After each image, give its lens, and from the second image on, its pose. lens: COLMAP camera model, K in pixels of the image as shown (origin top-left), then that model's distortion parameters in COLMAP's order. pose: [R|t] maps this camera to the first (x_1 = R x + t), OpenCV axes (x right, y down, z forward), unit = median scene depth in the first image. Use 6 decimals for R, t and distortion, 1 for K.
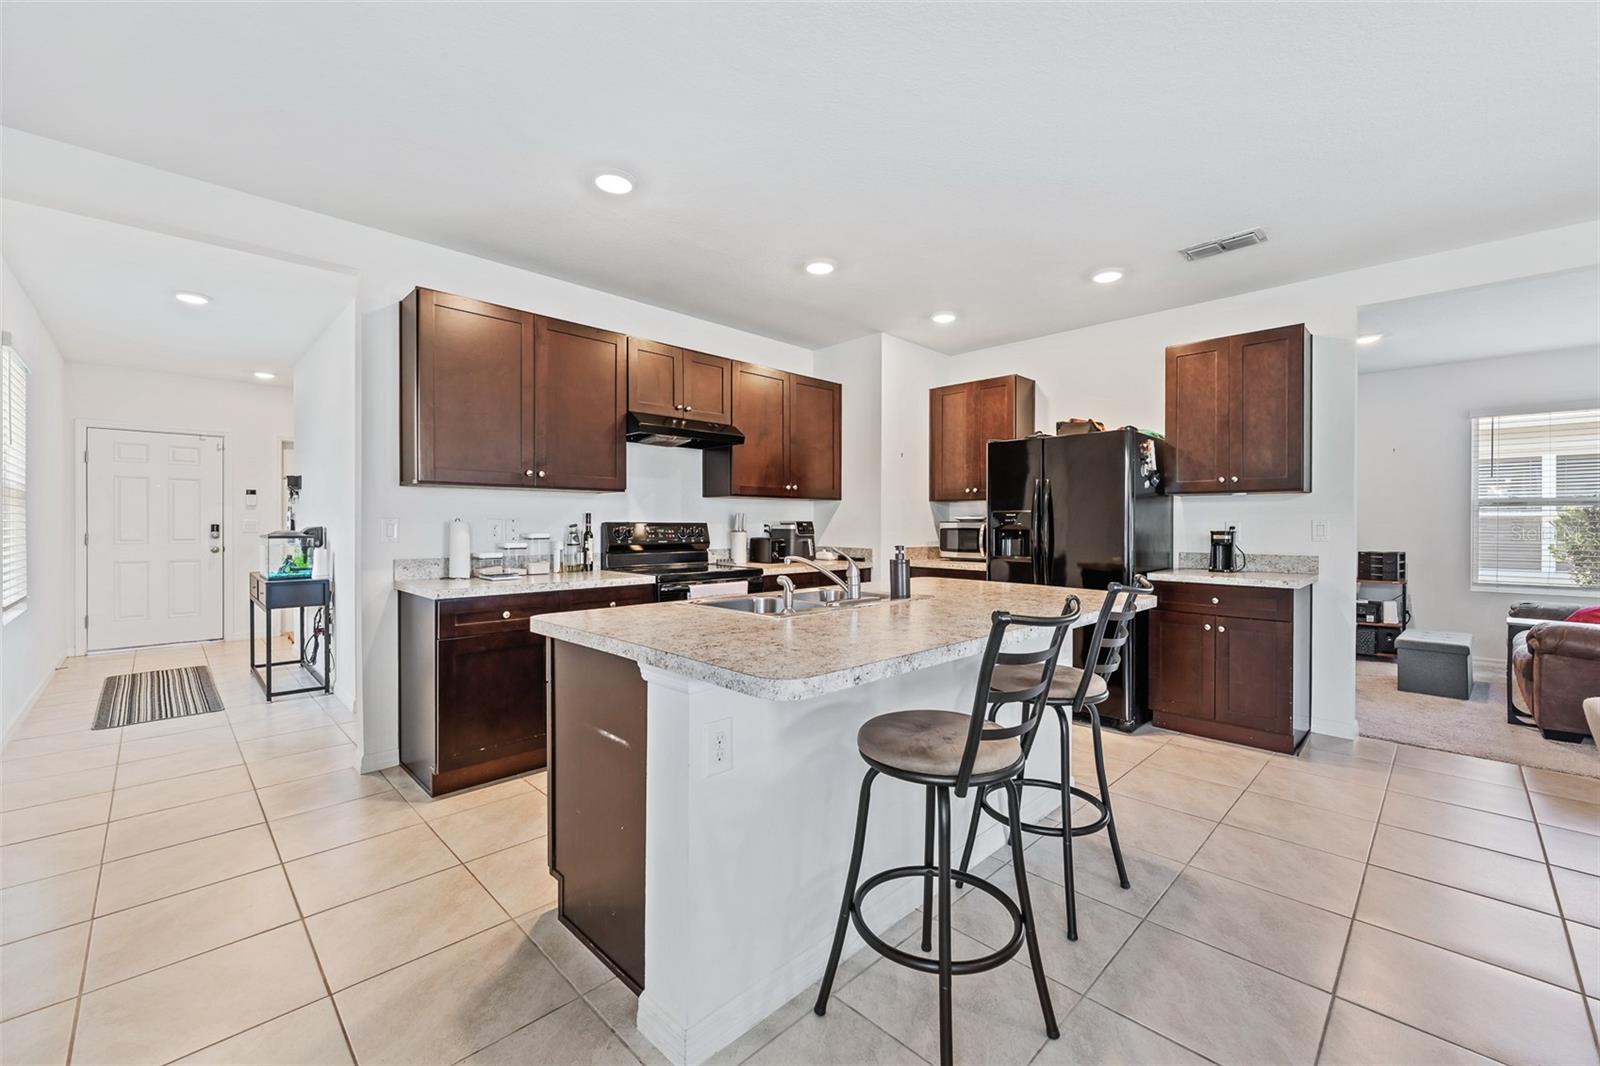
lens RADIAL K [[646.2, 0, 810.9], [0, 646.2, 532.0], [0, 0, 1]] dist [-0.001182, -0.000687]
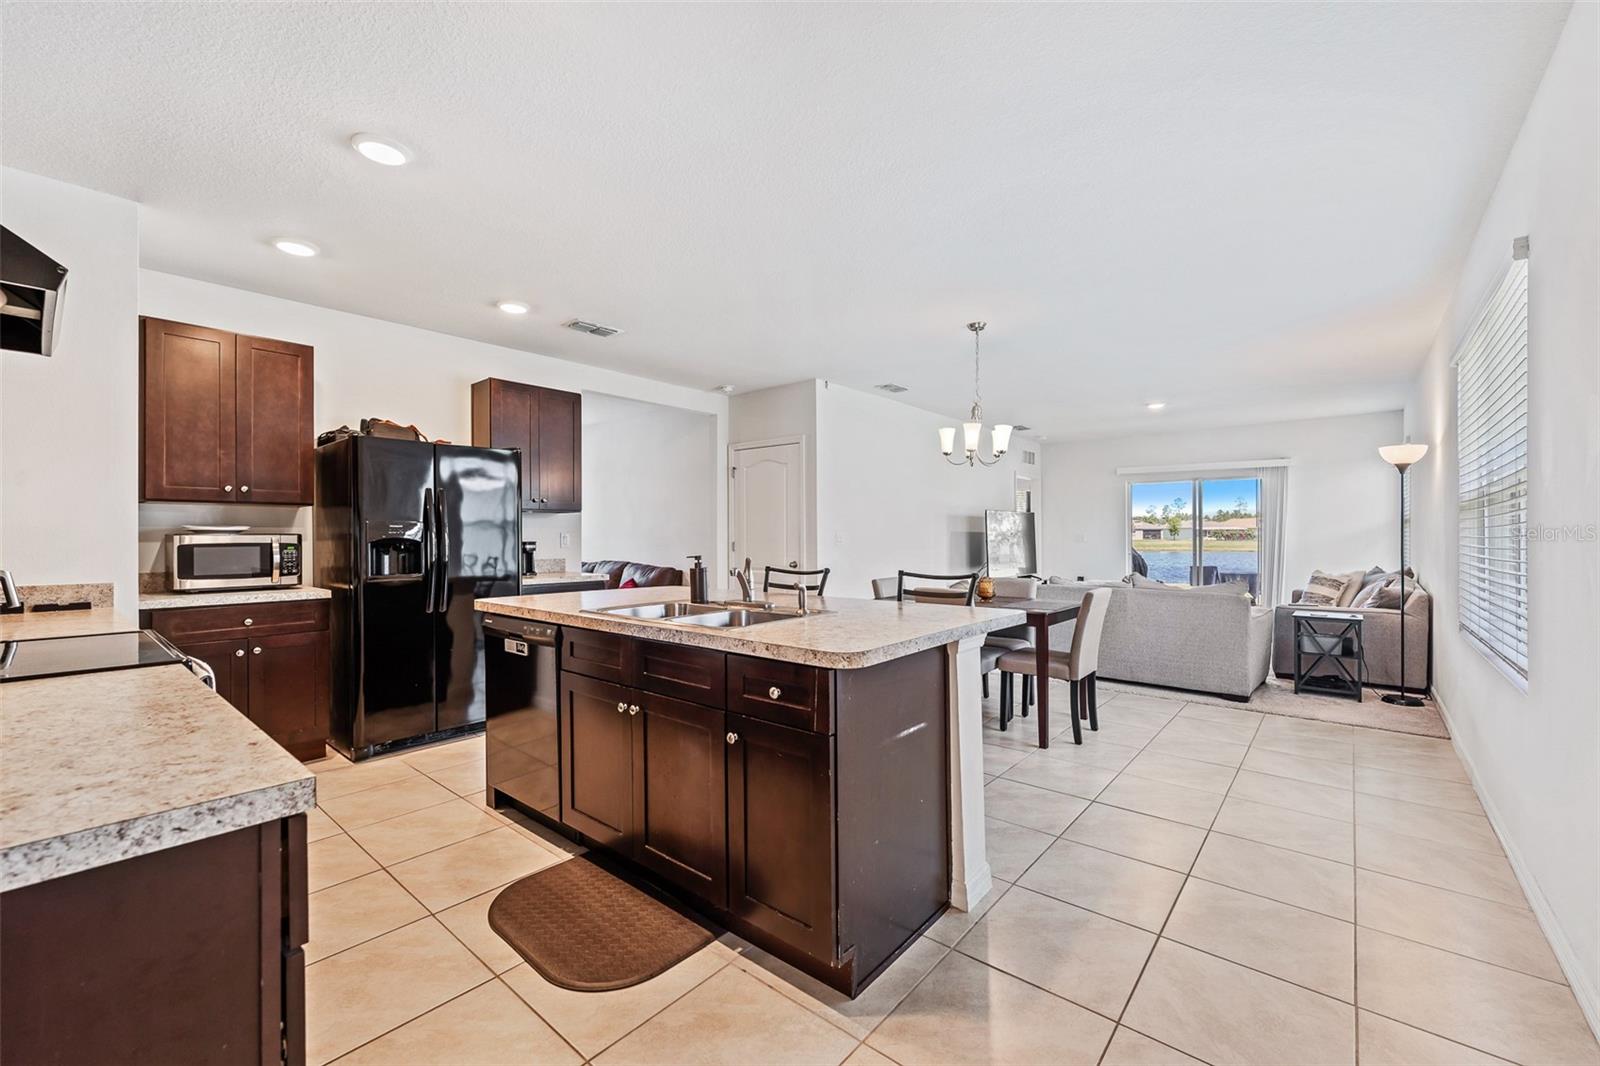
lens RADIAL K [[646.2, 0, 807.6], [0, 646.2, 536.3], [0, 0, 1]] dist [-0.001182, -0.000687]
pose [[-0.085579, -0.004050, 0.996323, -0.542014], [0.014531, 0.999880, 0.005313, -0.008976], [-0.996225, 0.014932, -0.085510, 0.493164]]
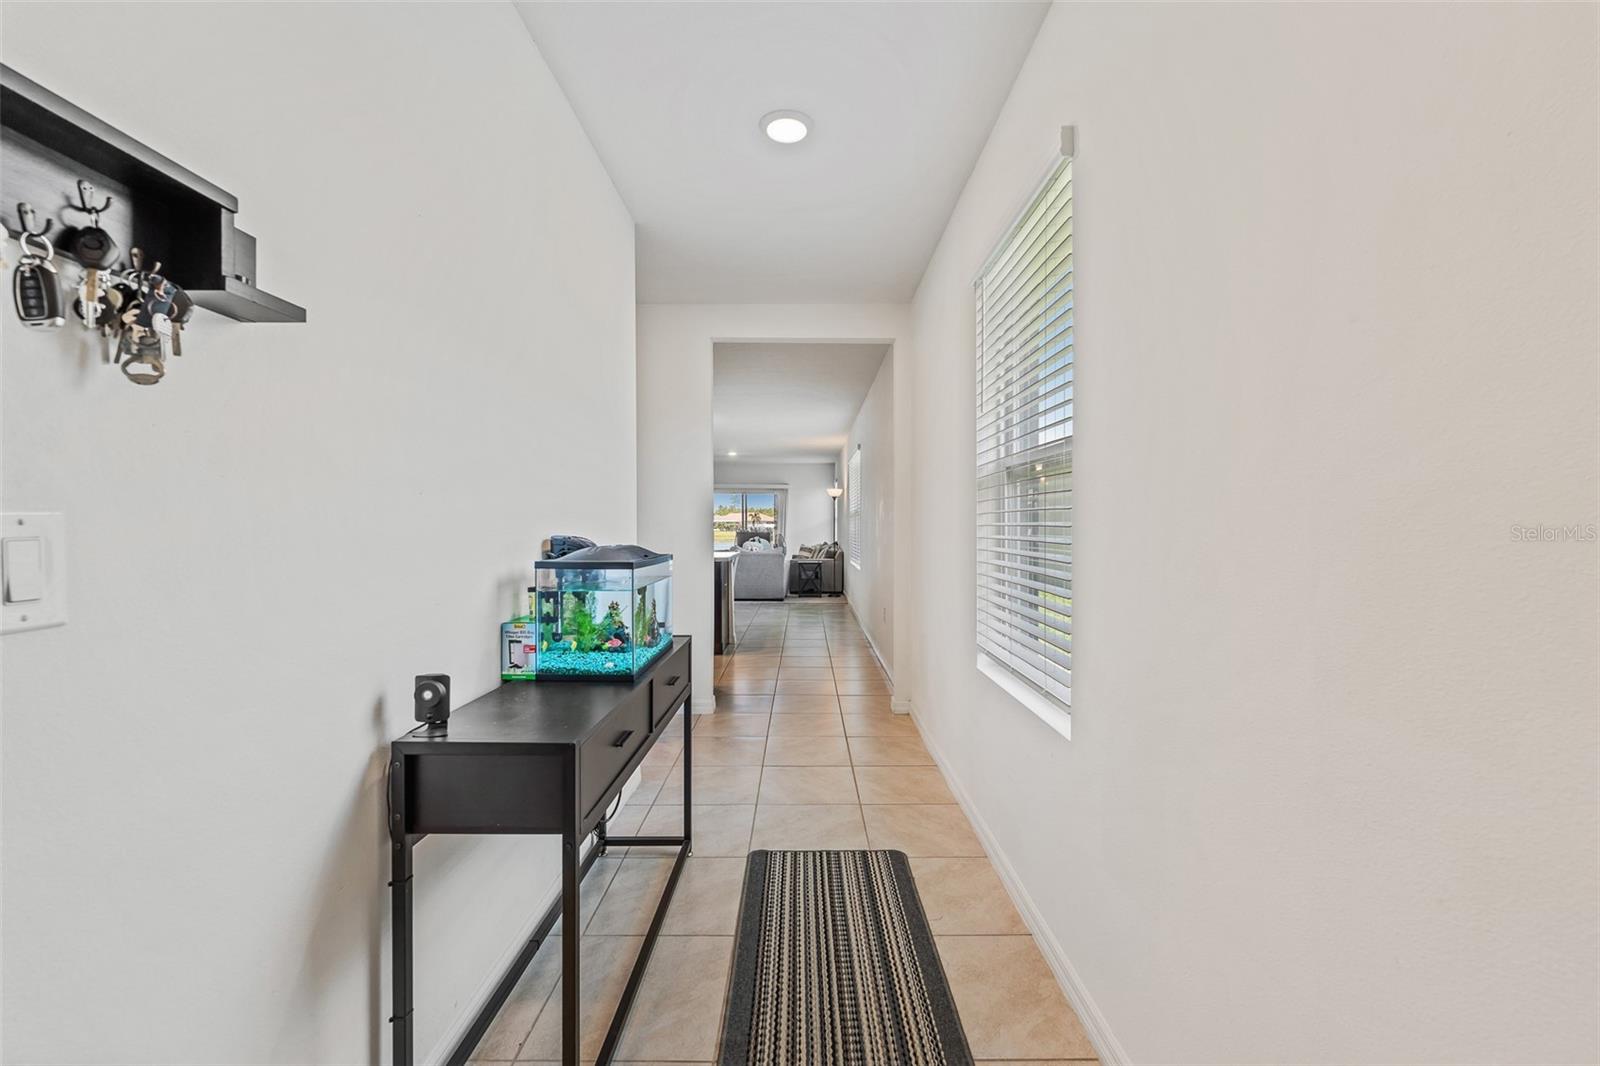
lens RADIAL K [[646.2, 0, 801.1], [0, 646.2, 529.5], [0, 0, 1]] dist [-0.001182, -0.000687]
pose [[-0.703756, -0.003169, 0.710435, -1.135238], [0.010326, 0.999839, 0.014689, -0.014804], [-0.710367, 0.017673, -0.703609, 1.147044]]
